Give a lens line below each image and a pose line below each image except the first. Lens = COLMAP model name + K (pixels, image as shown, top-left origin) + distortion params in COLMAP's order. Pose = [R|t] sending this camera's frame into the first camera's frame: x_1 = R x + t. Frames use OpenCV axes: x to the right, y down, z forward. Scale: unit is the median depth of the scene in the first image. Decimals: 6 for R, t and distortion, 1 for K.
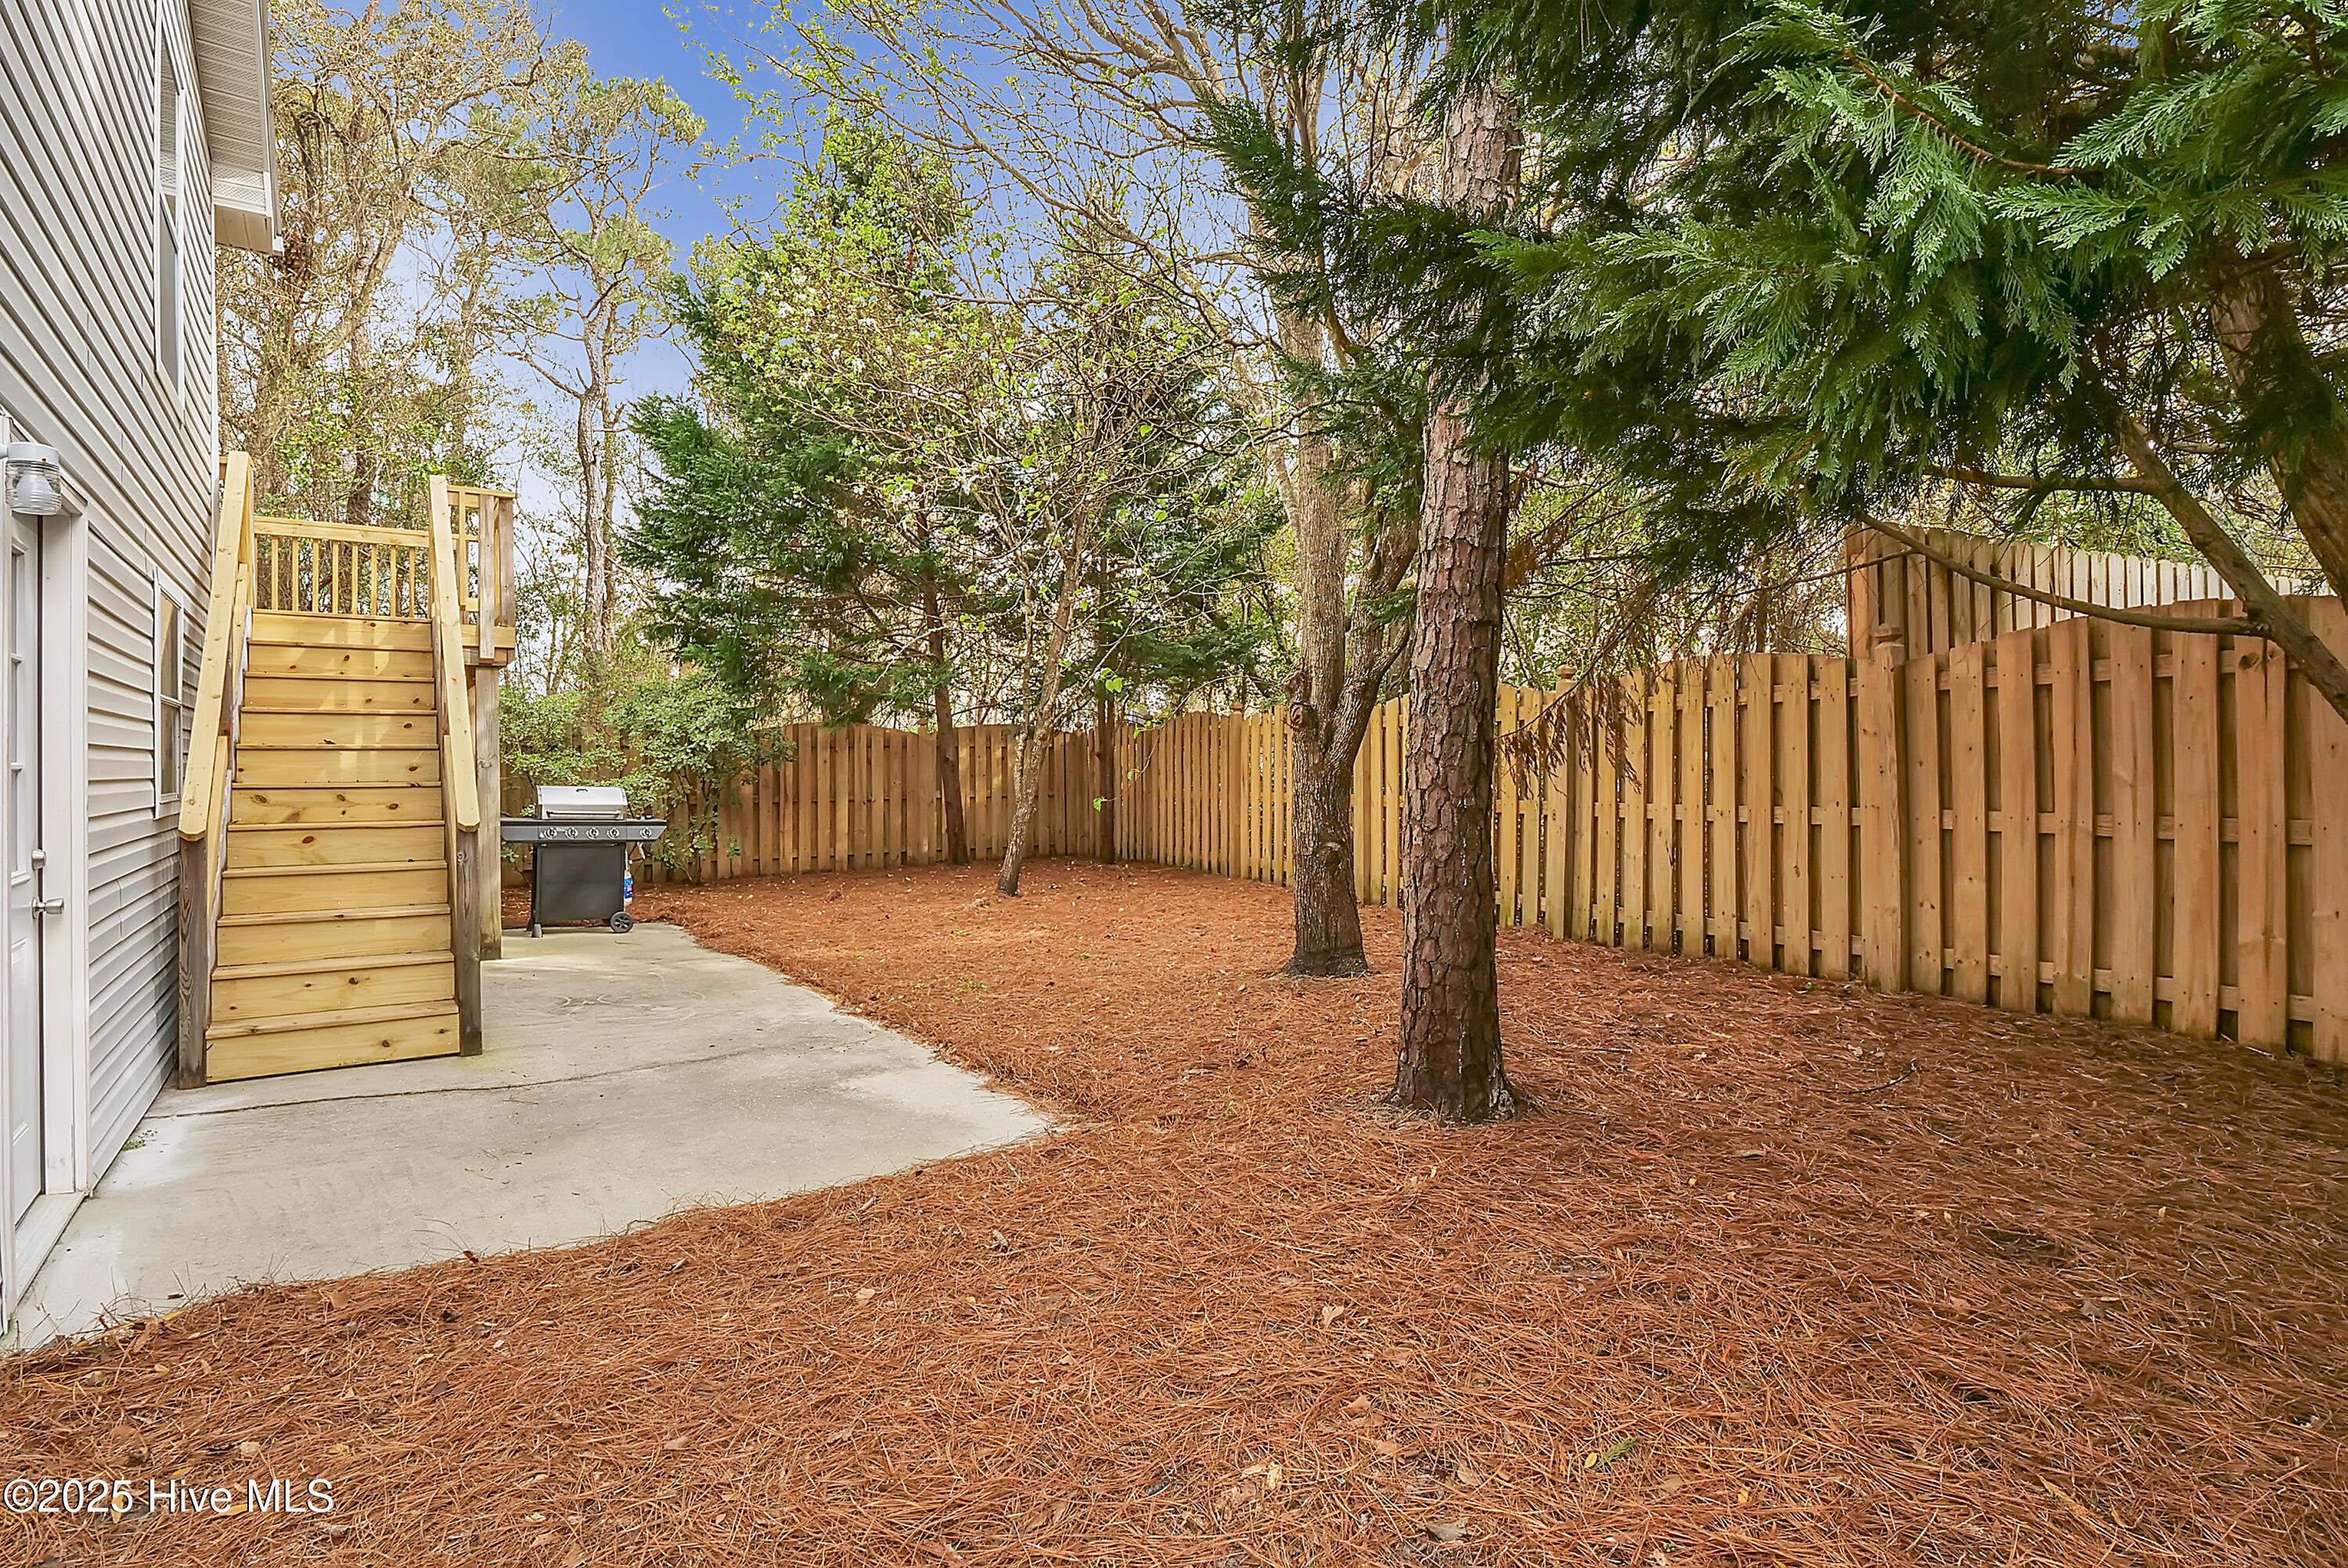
lens RADIAL K [[1163.4, 0, 1171.9], [0, 1163.4, 773.6], [0, 0, 1]] dist [-0.005104, -0.000327]
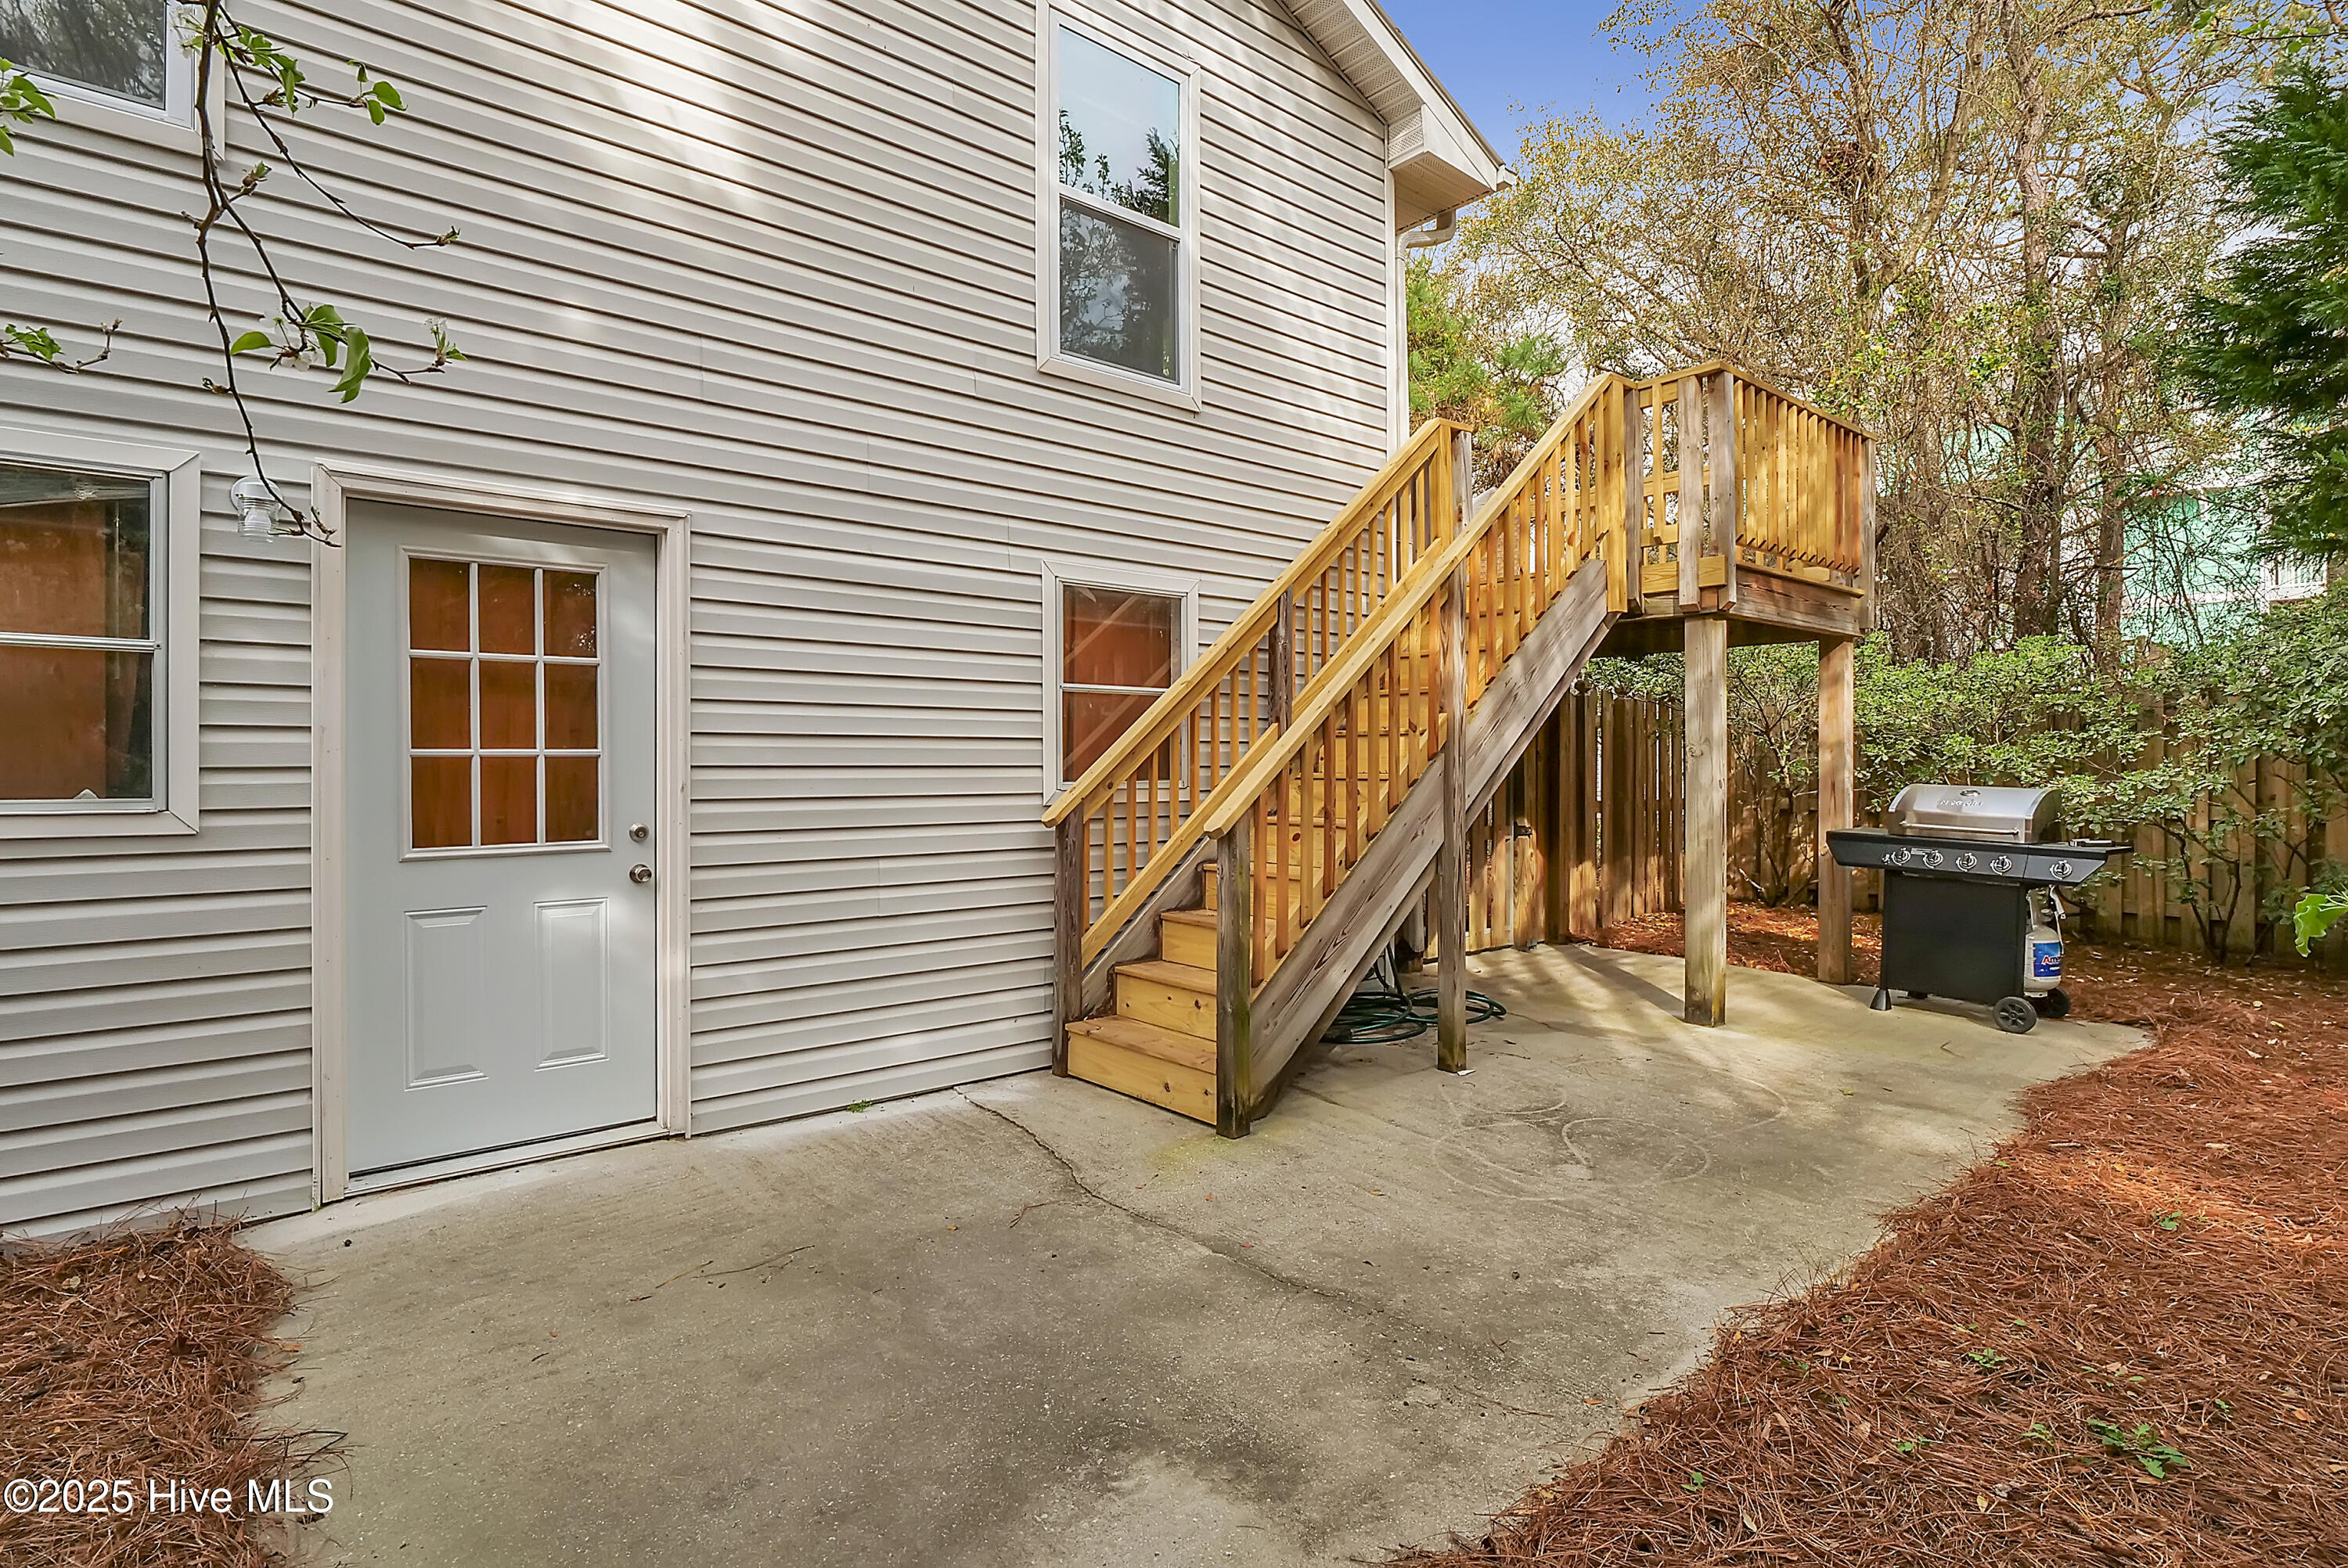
lens RADIAL K [[1163.4, 0, 1172.0], [0, 1163.4, 767.3], [0, 0, 1]] dist [-0.005104, -0.000327]
pose [[0.082482, 0.006408, -0.996572, 0.180823], [-0.004896, 0.999970, 0.006025, -0.002498], [0.996581, 0.004382, 0.082511, 1.101582]]
